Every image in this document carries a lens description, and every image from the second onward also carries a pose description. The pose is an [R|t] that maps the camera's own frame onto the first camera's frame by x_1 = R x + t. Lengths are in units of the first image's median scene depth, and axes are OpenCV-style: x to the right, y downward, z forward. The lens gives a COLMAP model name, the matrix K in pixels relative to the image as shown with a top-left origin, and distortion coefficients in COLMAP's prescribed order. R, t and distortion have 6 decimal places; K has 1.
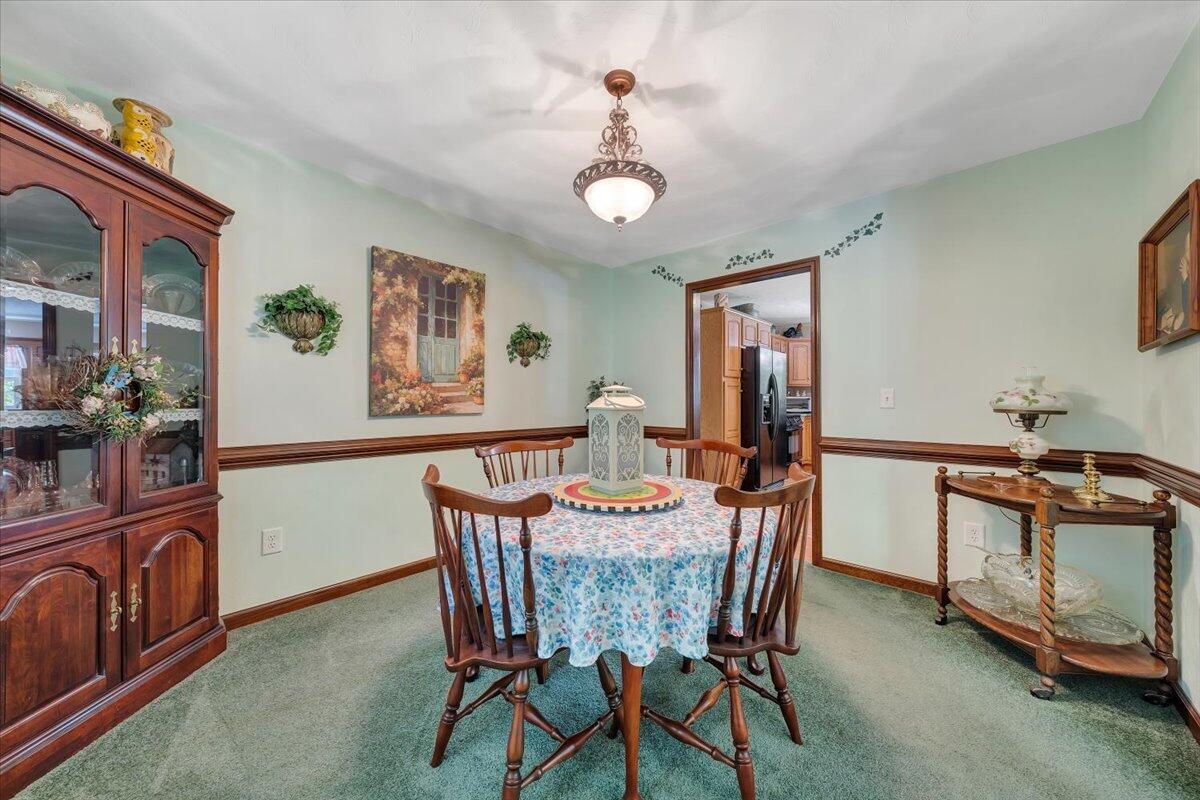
lens RADIAL K [[419.8, 0, 600.0], [0, 419.8, 400.0], [0, 0, 1]] dist [-0.001086, -0.000110]
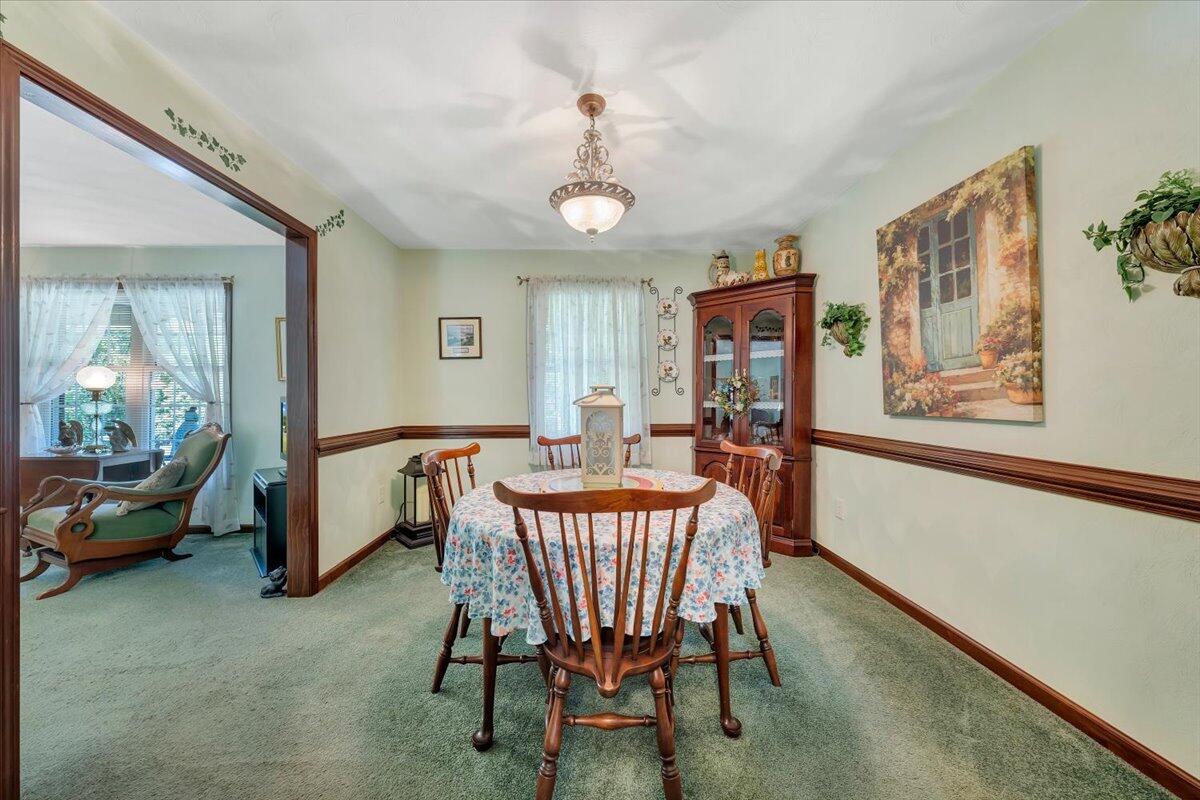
lens RADIAL K [[419.8, 0, 600.0], [0, 419.8, 400.0], [0, 0, 1]] dist [-0.001086, -0.000110]
pose [[-0.706583, 0.005808, -0.707606, 0.502770], [0.005319, 0.999982, 0.002897, 0.000955], [0.707610, -0.001717, -0.706601, 1.121310]]
